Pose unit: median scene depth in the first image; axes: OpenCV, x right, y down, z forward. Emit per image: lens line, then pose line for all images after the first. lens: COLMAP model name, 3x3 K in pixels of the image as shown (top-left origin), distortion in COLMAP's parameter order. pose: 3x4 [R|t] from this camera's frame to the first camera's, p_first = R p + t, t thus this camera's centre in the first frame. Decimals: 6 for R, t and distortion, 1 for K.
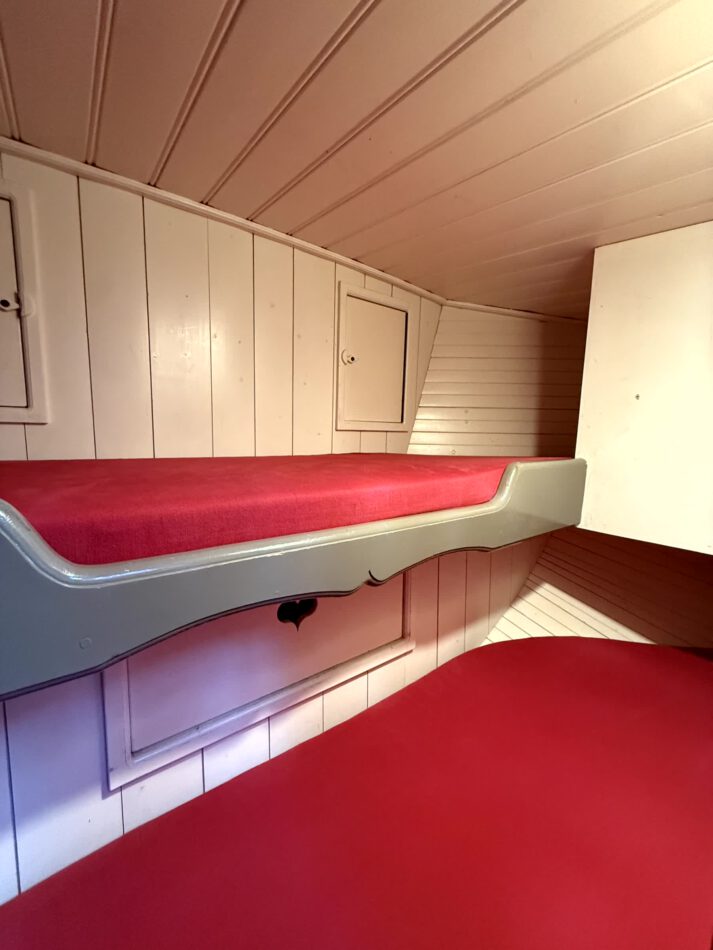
lens RADIAL K [[379.9, 0, 355.2], [0, 379.9, 471.5], [0, 0, 1]] dist [0.001267, -0.000523]
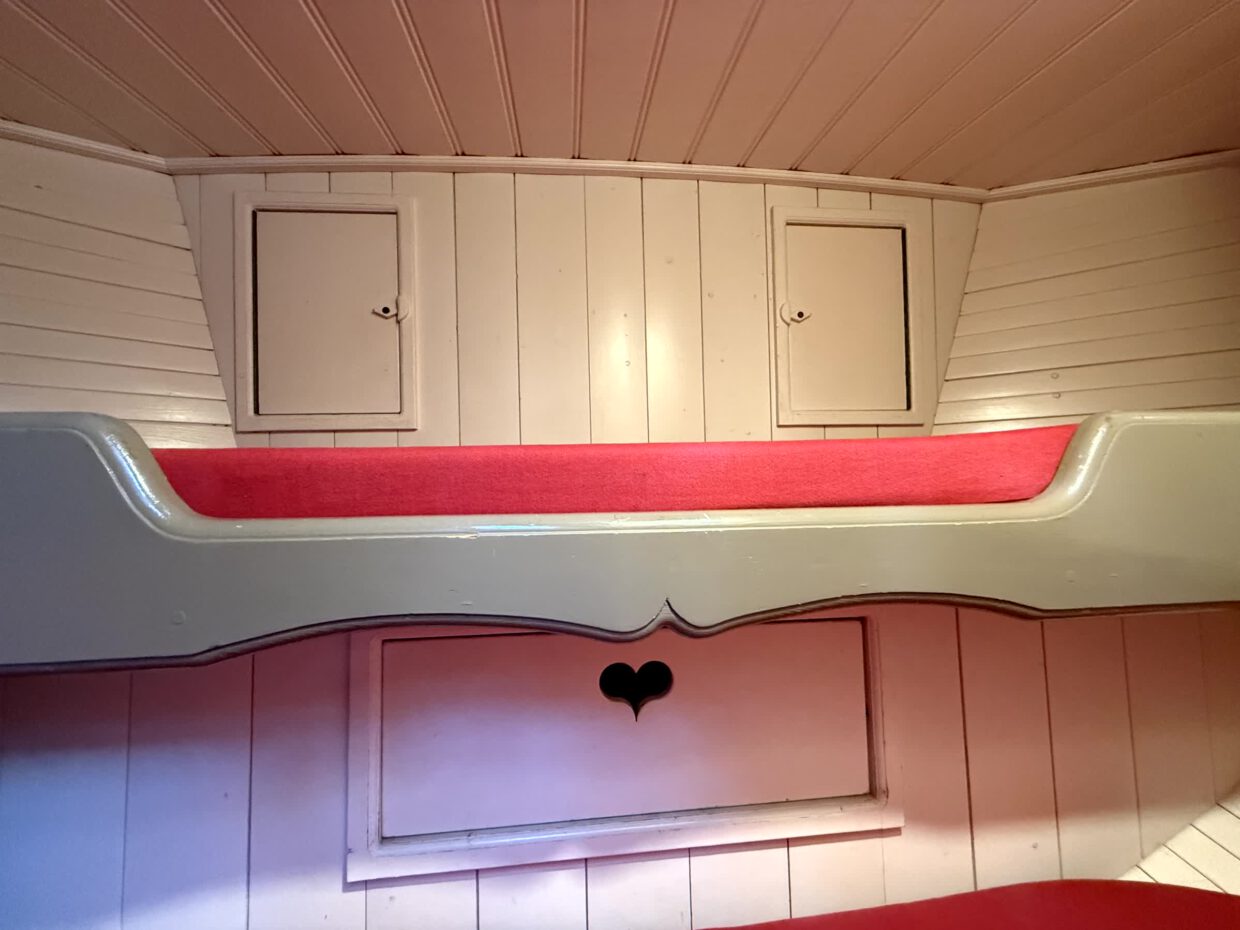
lens RADIAL K [[495.9, 0, 616.2], [0, 495.9, 465.0], [0, 0, 1]] dist [0.001267, -0.000523]
pose [[0.854669, -0.054465, -0.516308, 0.202479], [-0.018658, 0.990617, -0.135386, 0.103257], [0.518837, 0.125343, 0.845634, 0.223406]]
